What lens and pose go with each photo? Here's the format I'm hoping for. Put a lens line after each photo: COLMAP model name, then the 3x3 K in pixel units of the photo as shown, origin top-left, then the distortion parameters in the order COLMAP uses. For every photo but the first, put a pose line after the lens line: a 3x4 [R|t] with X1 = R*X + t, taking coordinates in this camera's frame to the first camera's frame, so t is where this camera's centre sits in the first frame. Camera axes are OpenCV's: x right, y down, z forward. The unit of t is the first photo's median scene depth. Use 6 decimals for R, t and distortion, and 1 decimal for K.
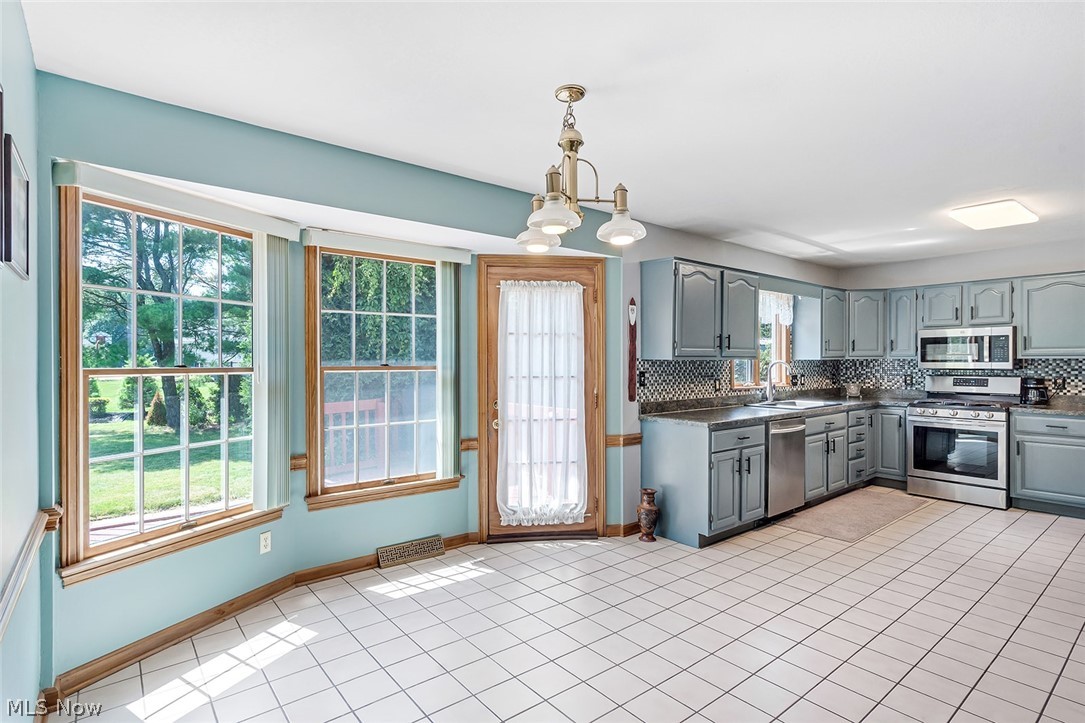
lens RADIAL K [[542.2, 0, 542.5], [0, 542.2, 361.5], [0, 0, 1]] dist [0.006266, 0.000333]
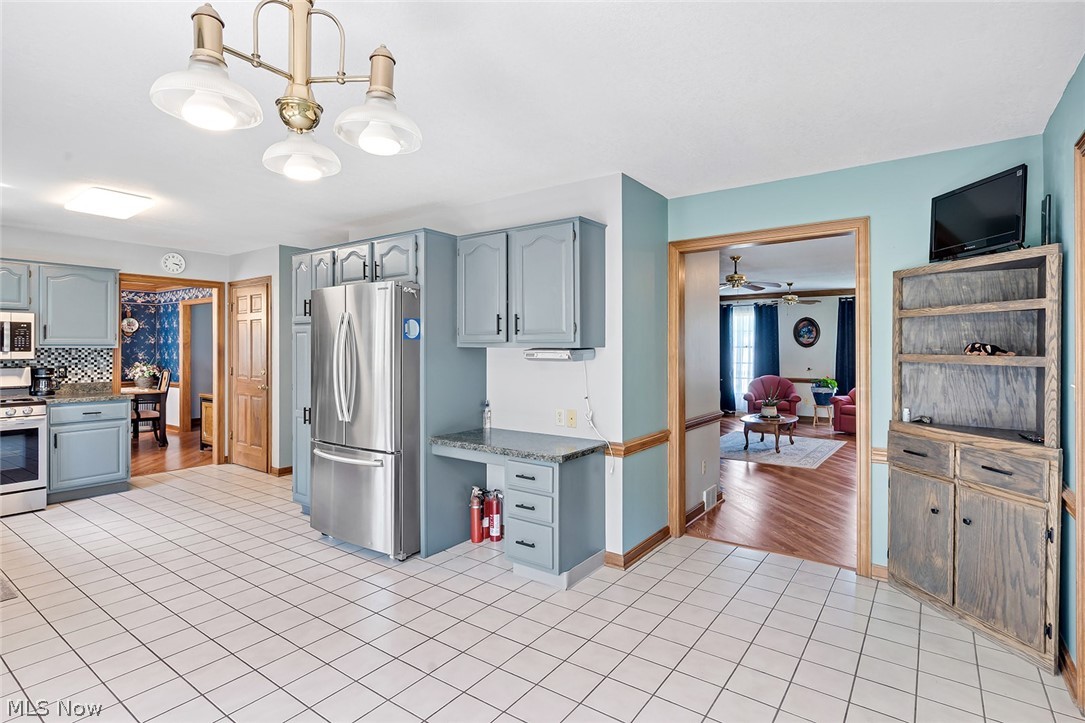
lens RADIAL K [[537.4, 0, 542.3], [0, 537.4, 346.0], [0, 0, 1]] dist [-0.001443, -0.000074]
pose [[-0.260124, 0.006264, 0.965555, -0.255338], [0.000124, 0.999979, -0.006454, -0.002278], [-0.965575, -0.001560, -0.260119, 0.397962]]
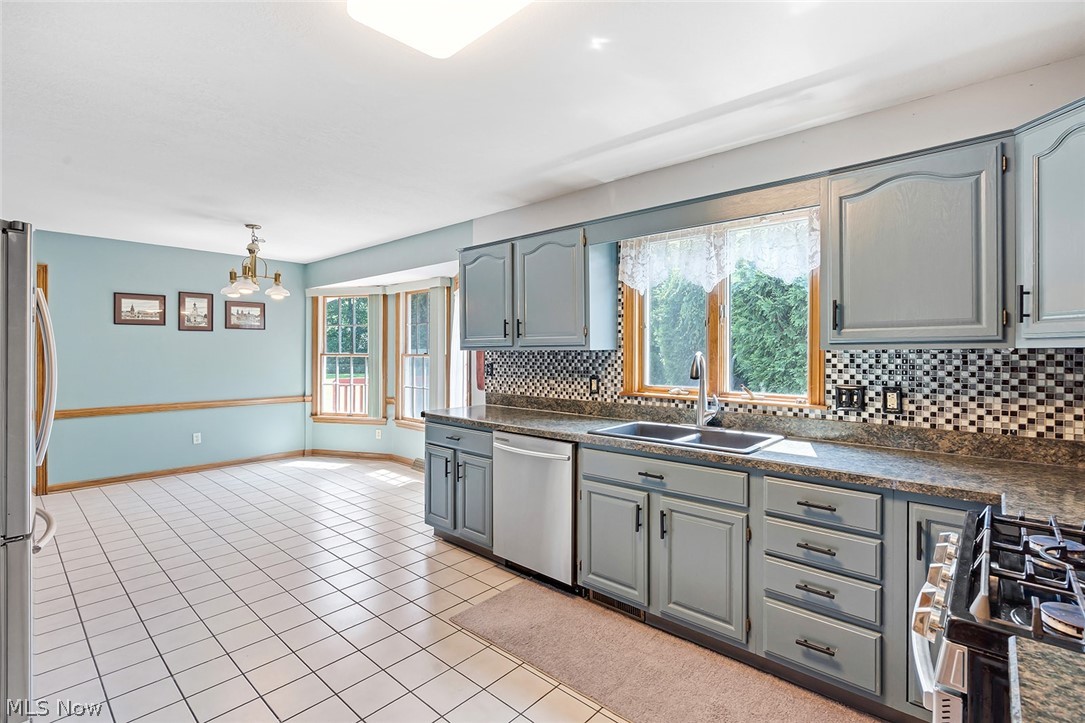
lens RADIAL K [[499.9, 0, 541.1], [0, 499.9, 356.0], [0, 0, 1]] dist [-0.003389, 0.000543]
pose [[0.156803, 0.010448, -0.987575, 0.951097], [-0.004050, 0.999942, 0.009936, -0.002032], [0.987622, 0.002442, 0.156836, 0.803668]]
